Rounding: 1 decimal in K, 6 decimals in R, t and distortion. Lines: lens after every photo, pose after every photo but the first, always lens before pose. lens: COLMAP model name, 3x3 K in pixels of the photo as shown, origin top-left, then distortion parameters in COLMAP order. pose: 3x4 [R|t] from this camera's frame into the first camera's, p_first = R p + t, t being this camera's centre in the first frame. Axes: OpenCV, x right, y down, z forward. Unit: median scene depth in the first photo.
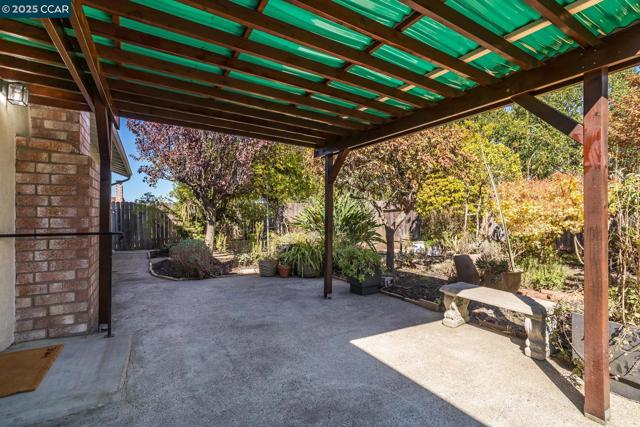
lens RADIAL K [[293.1, 0, 318.9], [0, 293.1, 216.8], [0, 0, 1]] dist [-0.016219, 0.000959]
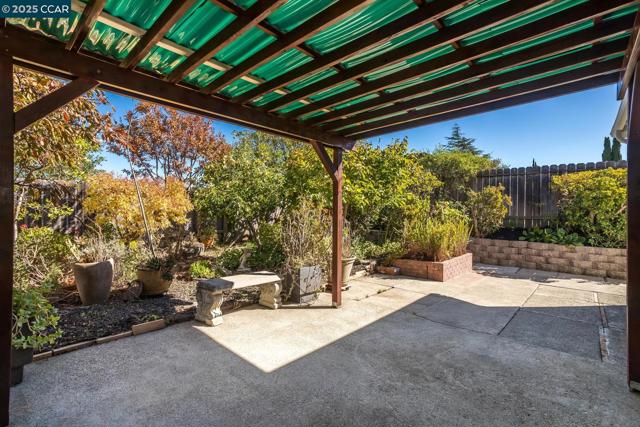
lens RADIAL K [[293.1, 0, 315.6], [0, 293.1, 215.5], [0, 0, 1]] dist [-0.016219, 0.000959]
pose [[-0.283566, -0.006514, 0.958931, -0.635573], [-0.012924, 0.999912, 0.002971, -0.009820], [-0.958866, -0.011551, -0.283625, 1.001209]]
